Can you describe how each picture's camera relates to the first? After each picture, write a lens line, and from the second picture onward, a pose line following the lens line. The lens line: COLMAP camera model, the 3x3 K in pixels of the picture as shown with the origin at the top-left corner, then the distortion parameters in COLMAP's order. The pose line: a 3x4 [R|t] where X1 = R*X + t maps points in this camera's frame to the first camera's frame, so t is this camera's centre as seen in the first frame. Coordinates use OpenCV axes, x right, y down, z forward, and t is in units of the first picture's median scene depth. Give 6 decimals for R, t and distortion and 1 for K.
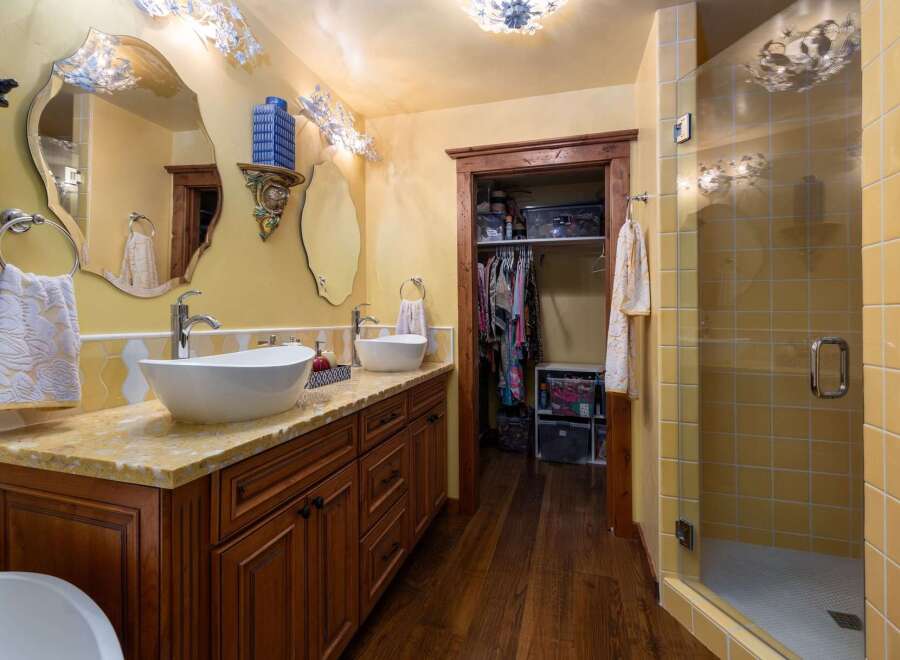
lens RADIAL K [[423.1, 0, 451.0], [0, 423.1, 318.0], [0, 0, 1]] dist [0.005920, -0.000469]
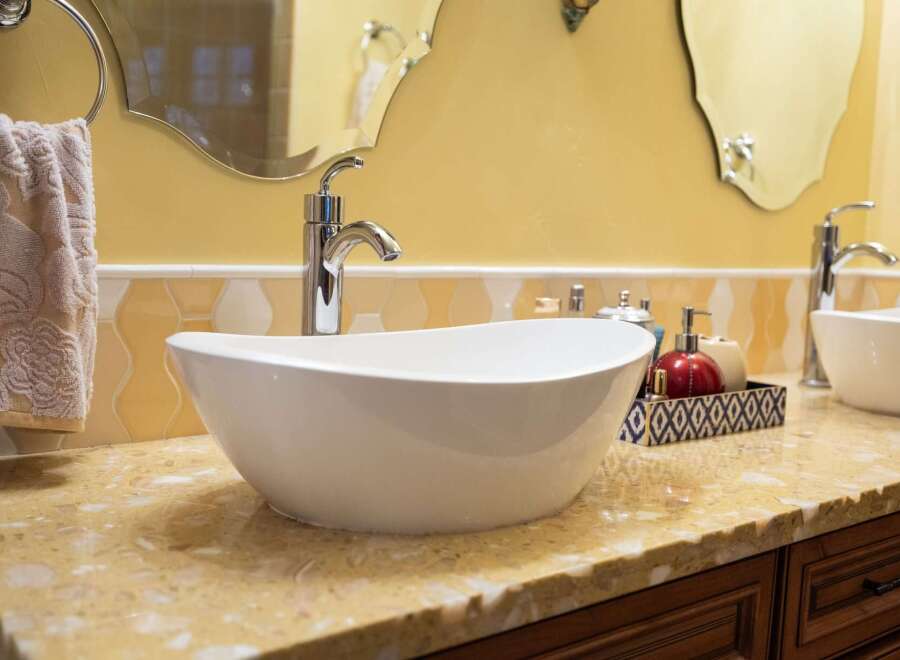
lens RADIAL K [[940.1, 0, 449.9], [0, 940.1, 338.8], [0, 0, 1]] dist [0.011177, 0.000000]
pose [[0.804826, 0.079544, -0.588157, -0.021358], [-0.024954, 0.994637, 0.100370, 0.007925], [0.592986, -0.066104, 0.802495, 0.291062]]
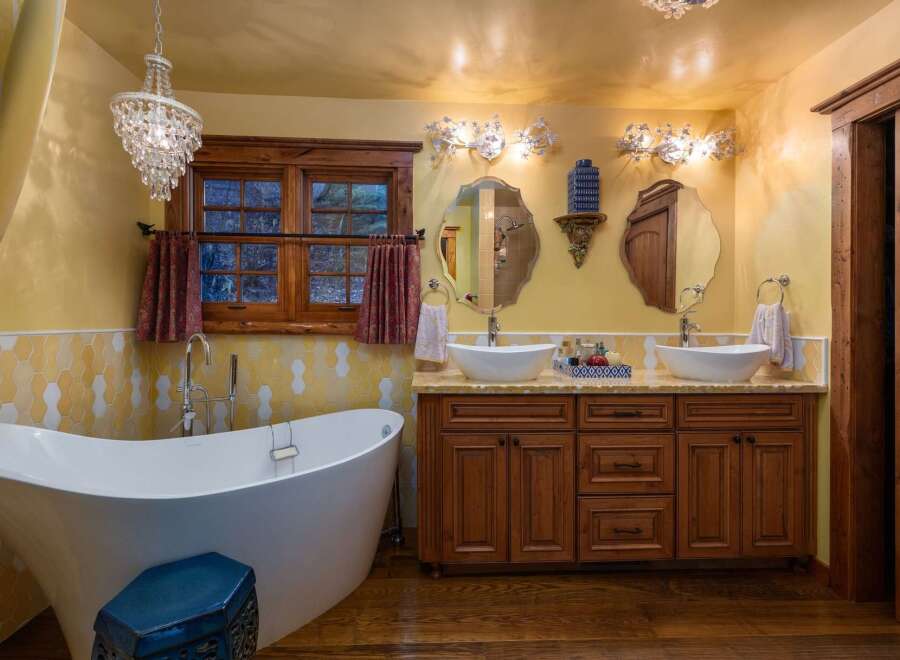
lens RADIAL K [[423.1, 0, 448.5], [0, 423.1, 327.7], [0, 0, 1]] dist [0.005920, -0.000469]
pose [[0.327572, 0.003671, -0.944819, 0.786730], [-0.004633, 0.999987, 0.002279, 0.009058], [0.944815, 0.003631, 0.327584, 0.185210]]
